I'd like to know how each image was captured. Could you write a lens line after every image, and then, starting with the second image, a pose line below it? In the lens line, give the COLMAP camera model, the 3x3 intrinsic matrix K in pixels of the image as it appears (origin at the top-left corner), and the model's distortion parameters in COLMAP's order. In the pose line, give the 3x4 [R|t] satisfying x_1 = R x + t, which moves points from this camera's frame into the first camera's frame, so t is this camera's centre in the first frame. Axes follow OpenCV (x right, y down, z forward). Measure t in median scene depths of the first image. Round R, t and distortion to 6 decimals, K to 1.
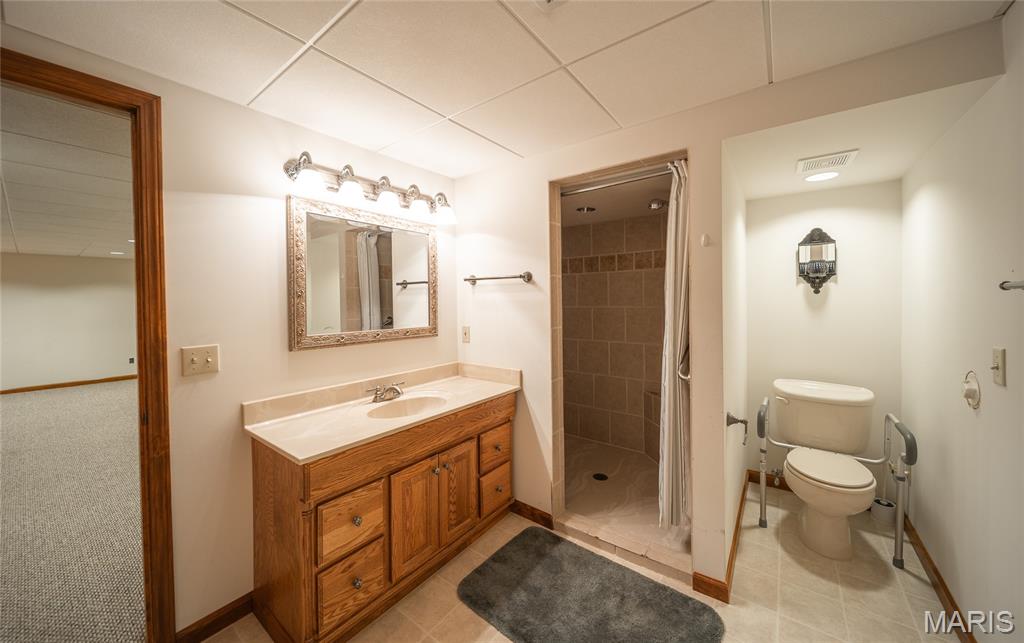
lens RADIAL K [[359.9, 0, 517.1], [0, 359.9, 301.9], [0, 0, 1]] dist [0.000036, -0.000054]
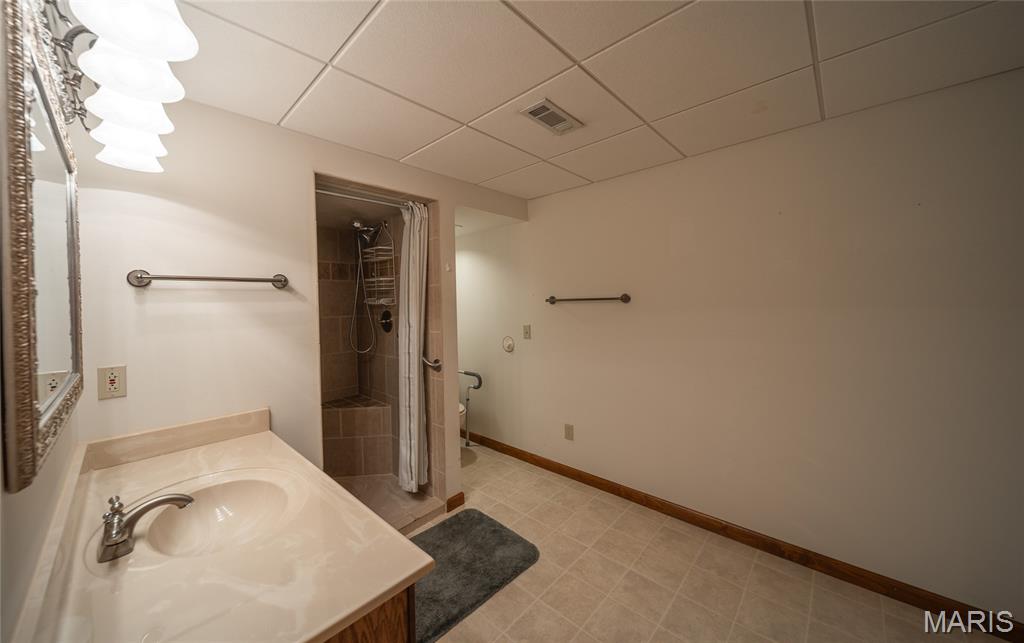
lens RADIAL K [[359.9, 0, 517.1], [0, 359.9, 301.9], [0, 0, 1]] dist [0.000036, -0.000054]
pose [[0.101084, 0.007295, 0.994851, -0.707894], [0.023985, 0.999665, -0.009768, -0.007333], [-0.994589, 0.024848, 0.100875, 0.446265]]
